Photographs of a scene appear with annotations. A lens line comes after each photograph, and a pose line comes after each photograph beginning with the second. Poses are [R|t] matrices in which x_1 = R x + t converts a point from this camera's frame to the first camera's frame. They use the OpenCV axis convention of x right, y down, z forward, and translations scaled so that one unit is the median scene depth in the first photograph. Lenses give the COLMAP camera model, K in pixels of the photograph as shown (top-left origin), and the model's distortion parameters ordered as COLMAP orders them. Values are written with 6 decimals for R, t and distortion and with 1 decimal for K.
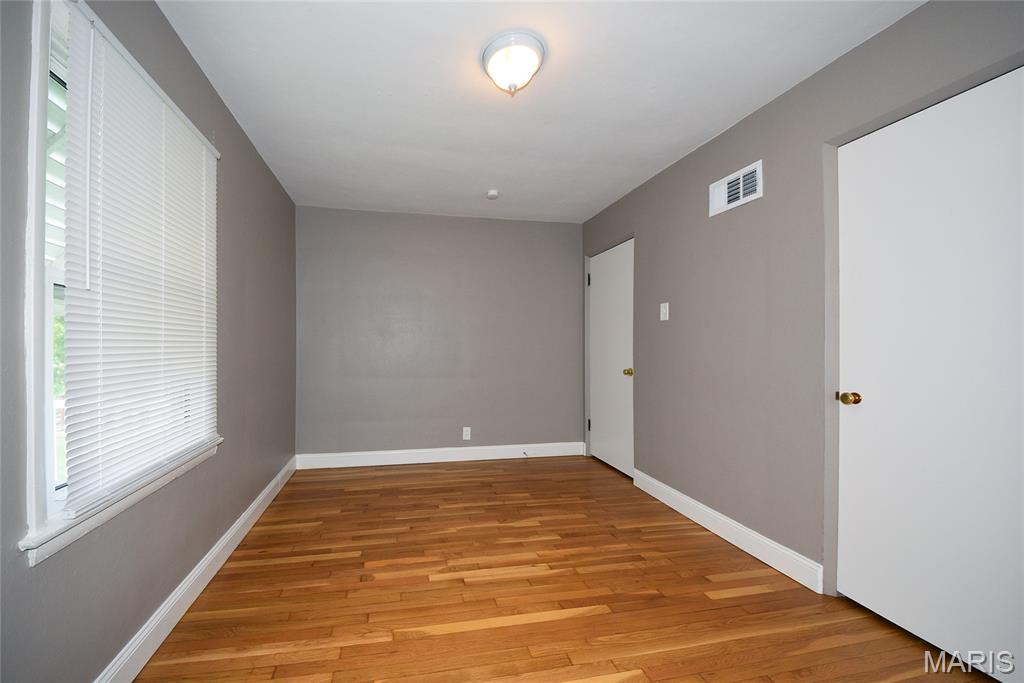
lens RADIAL K [[379.6, 0, 512.0], [0, 379.6, 341.5], [0, 0, 1]] dist [0.016565, -0.000185]
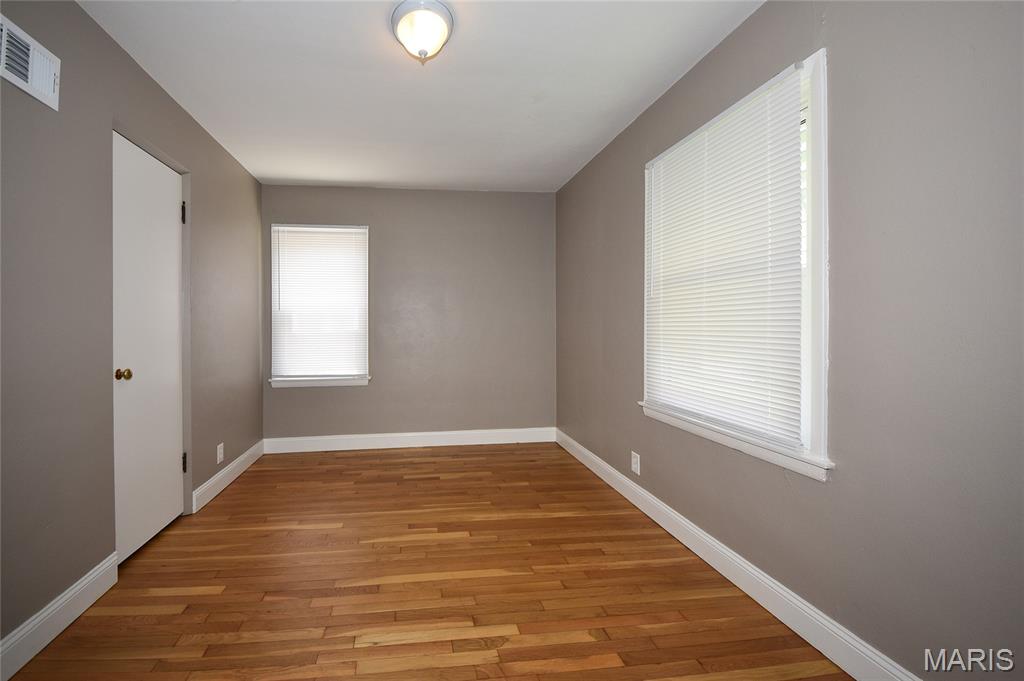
lens RADIAL K [[379.6, 0, 512.0], [0, 379.6, 340.5], [0, 0, 1]] dist [0.016565, -0.000185]
pose [[-0.999241, 0.000859, 0.038946, -0.239404], [0.000847, 1.000000, -0.000339, 0.030950], [-0.038946, -0.000306, -0.999241, 1.816234]]
